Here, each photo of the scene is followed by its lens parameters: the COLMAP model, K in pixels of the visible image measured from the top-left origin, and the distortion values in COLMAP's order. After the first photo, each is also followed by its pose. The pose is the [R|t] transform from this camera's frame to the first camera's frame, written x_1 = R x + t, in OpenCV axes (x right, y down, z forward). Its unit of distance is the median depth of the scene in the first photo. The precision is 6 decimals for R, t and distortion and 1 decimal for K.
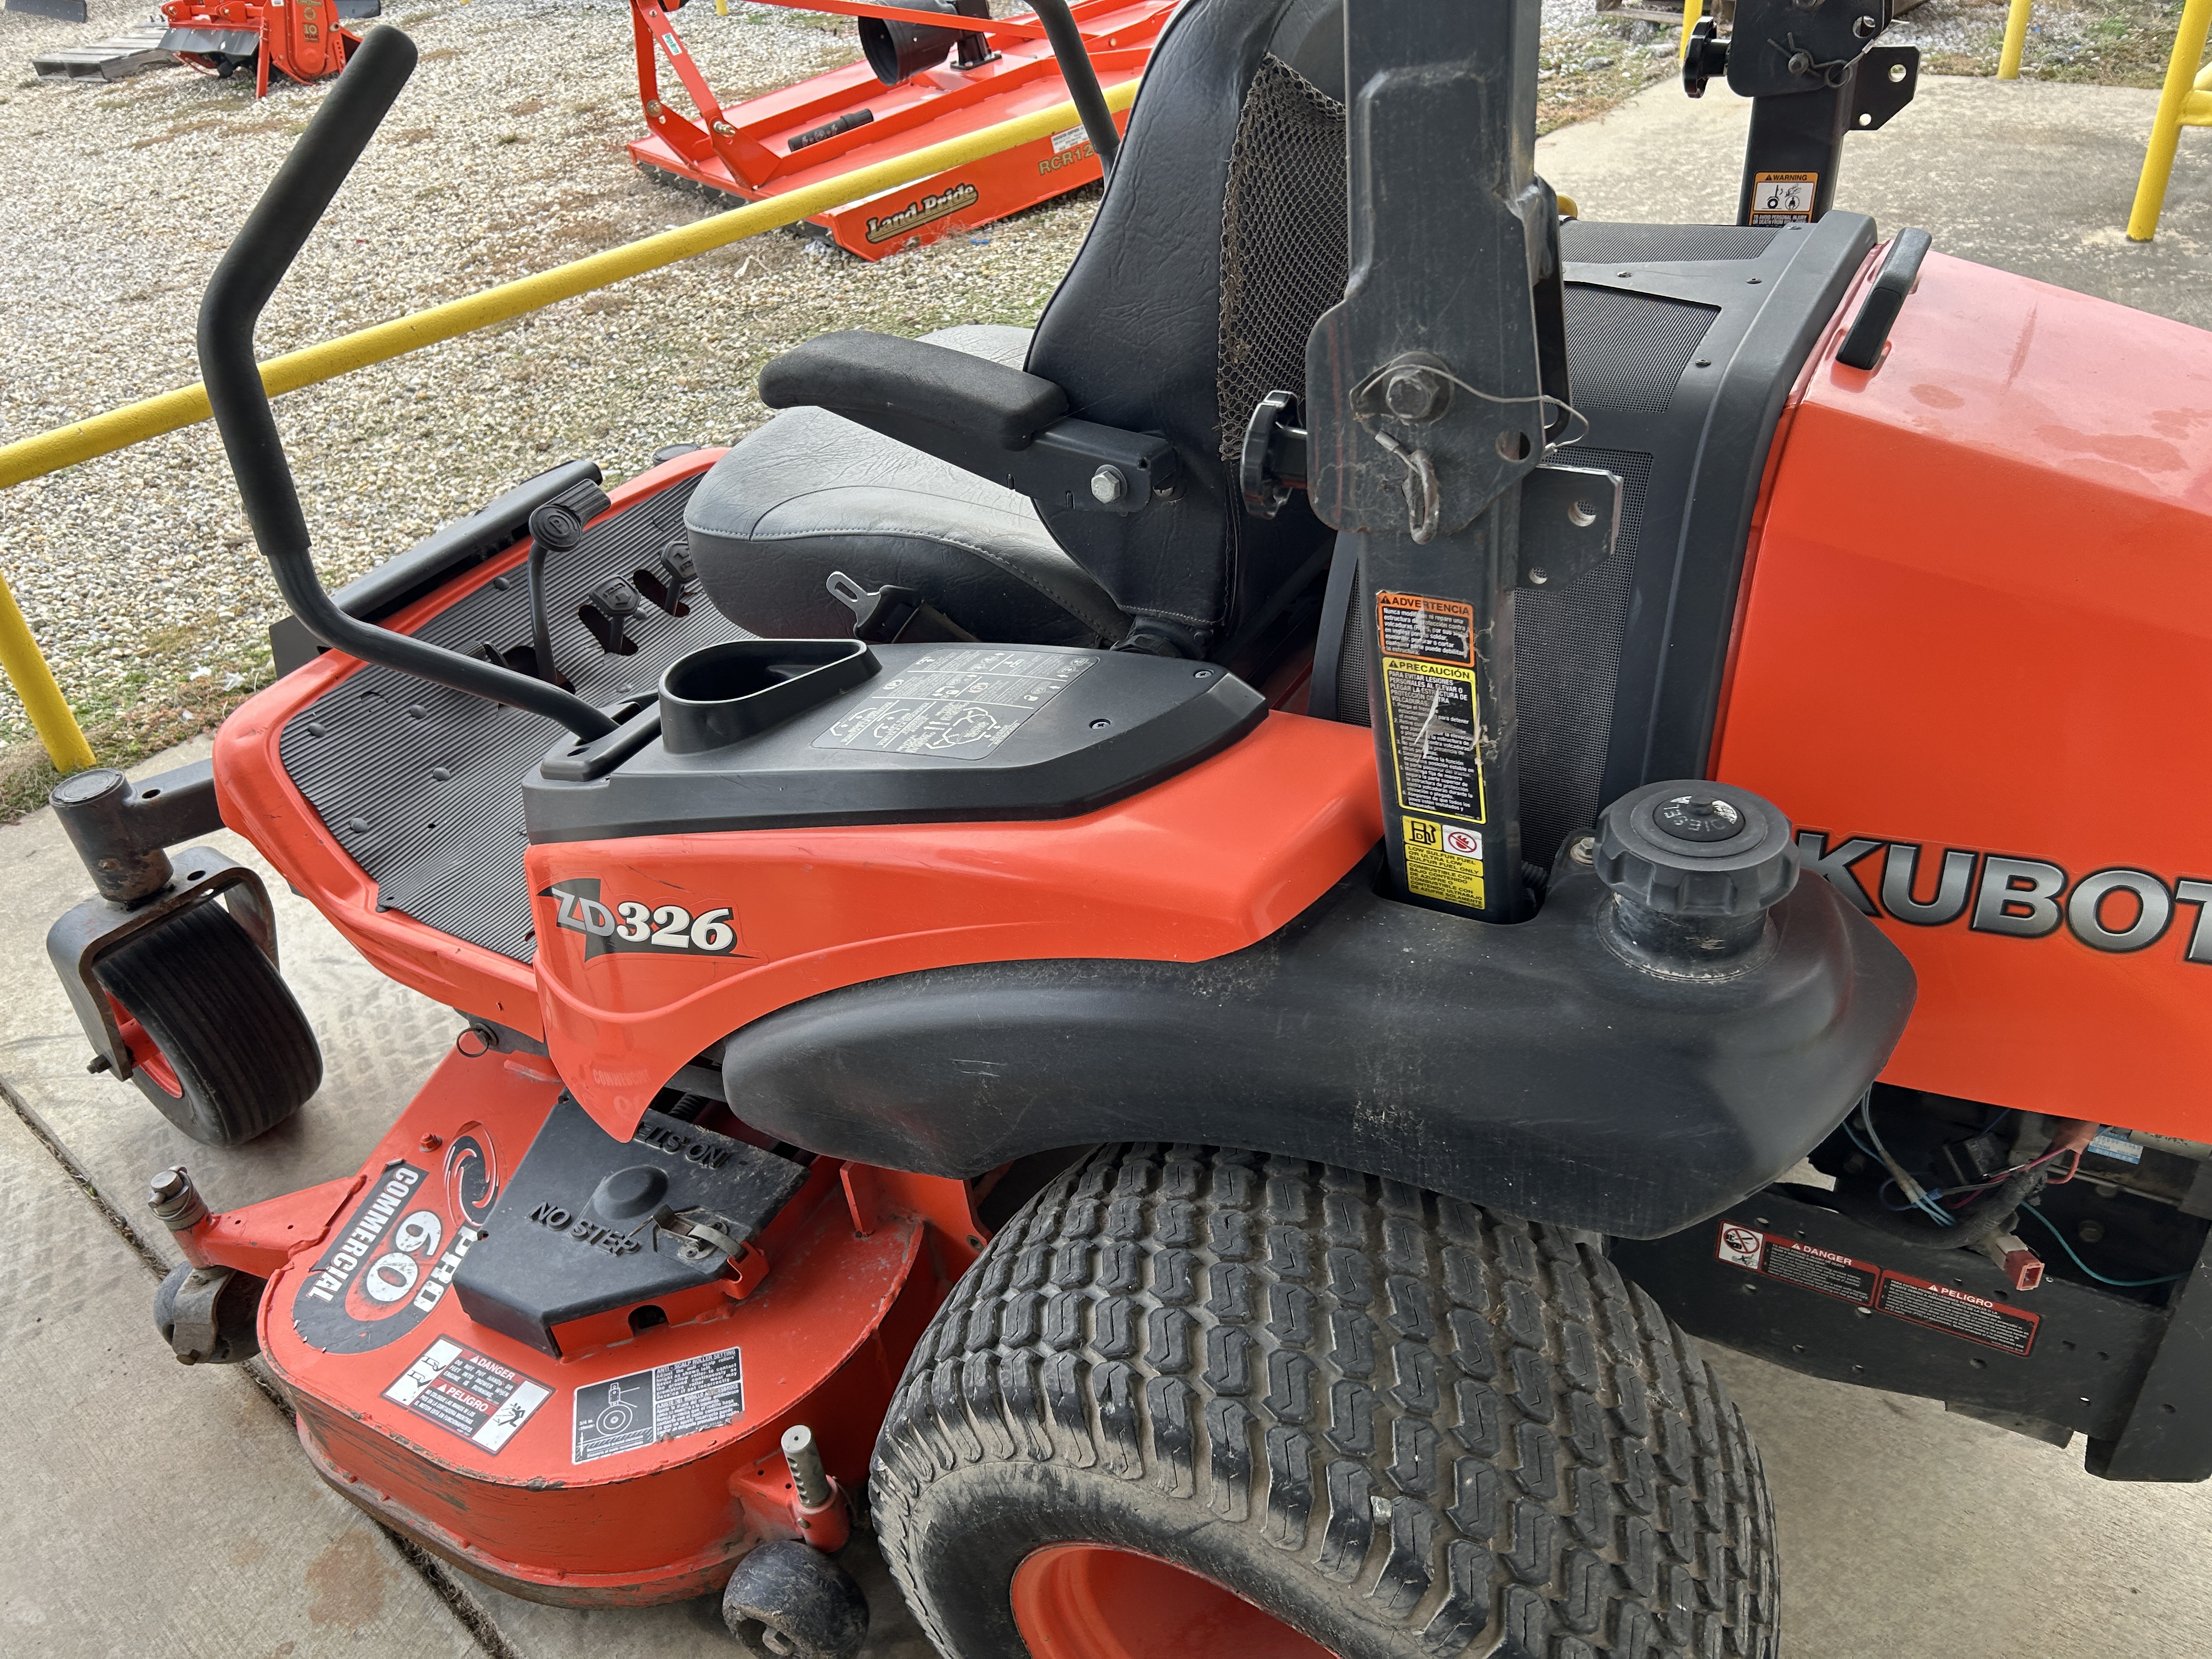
lens RADIAL K [[1713.3, 0, 1064.2], [0, 1713.3, 861.7], [0, 0, 1]] dist [0.042733, -0.032432]
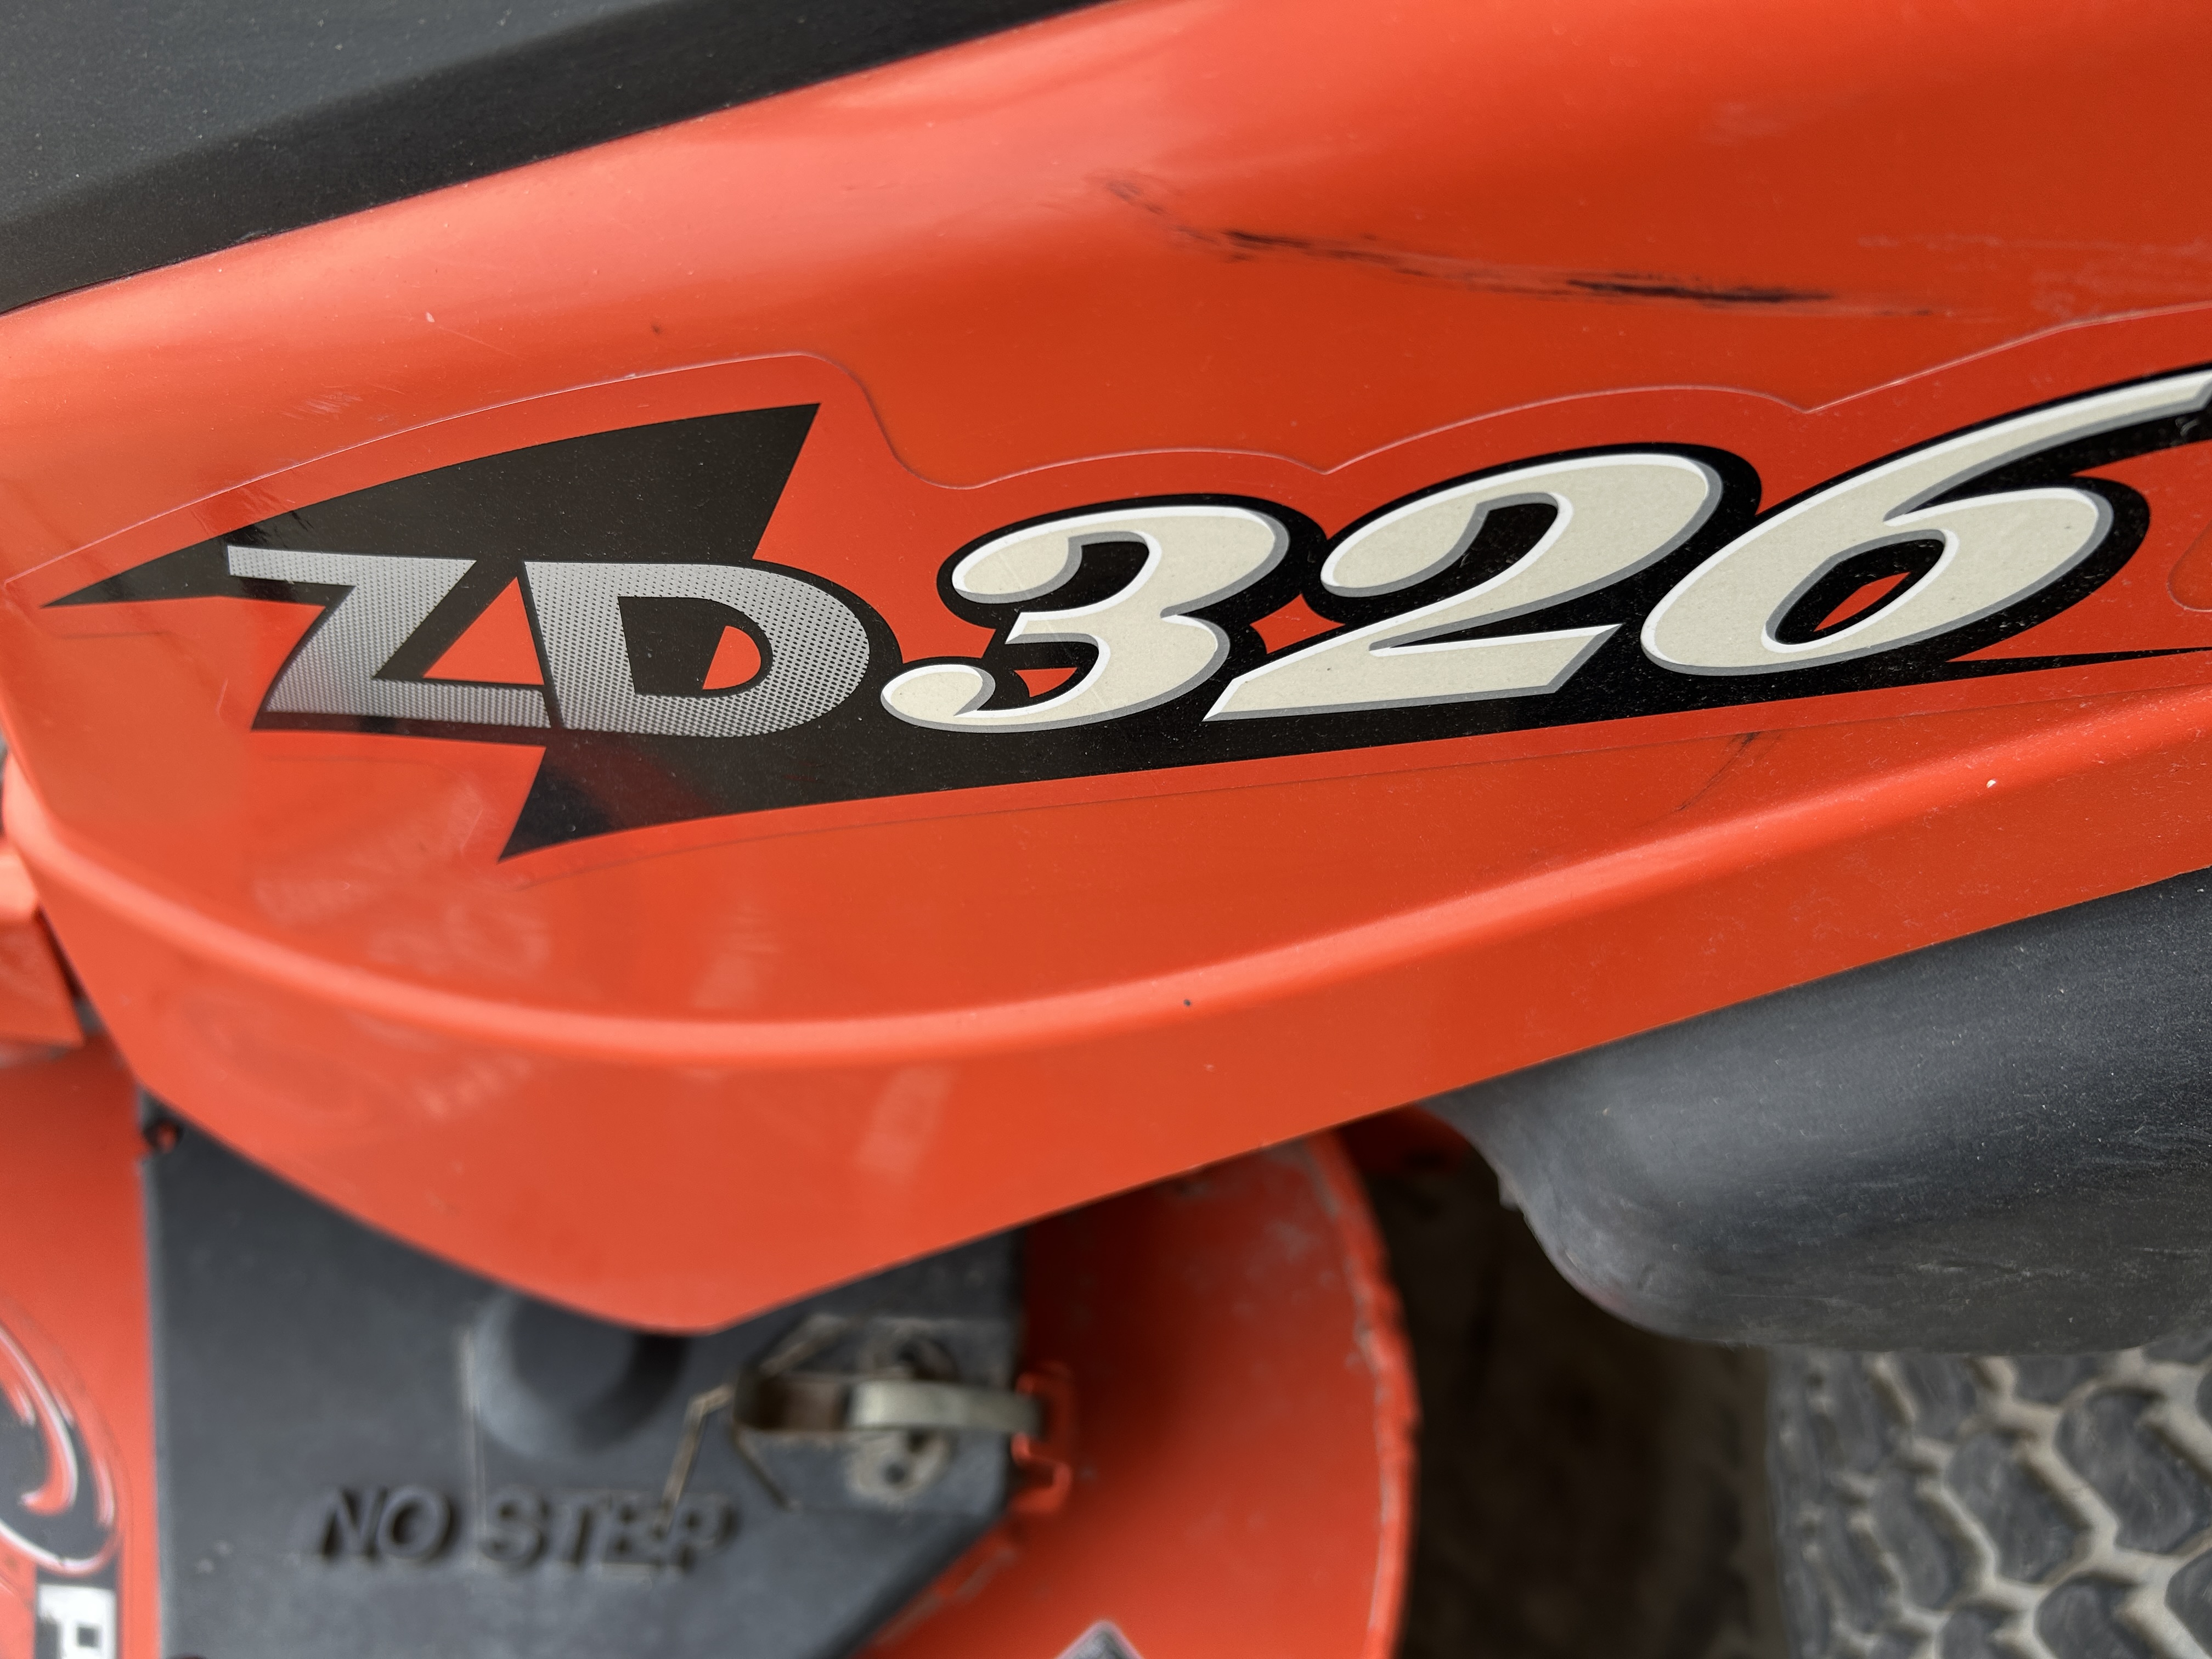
lens RADIAL K [[1713.3, 0, 1064.2], [0, 1713.3, 861.7], [0, 0, 1]] dist [0.042733, -0.032432]
pose [[0.879076, -0.335731, 0.338393, -0.264907], [0.201871, 0.905294, 0.373753, -0.003953], [-0.431825, -0.260246, 0.863597, 0.725882]]
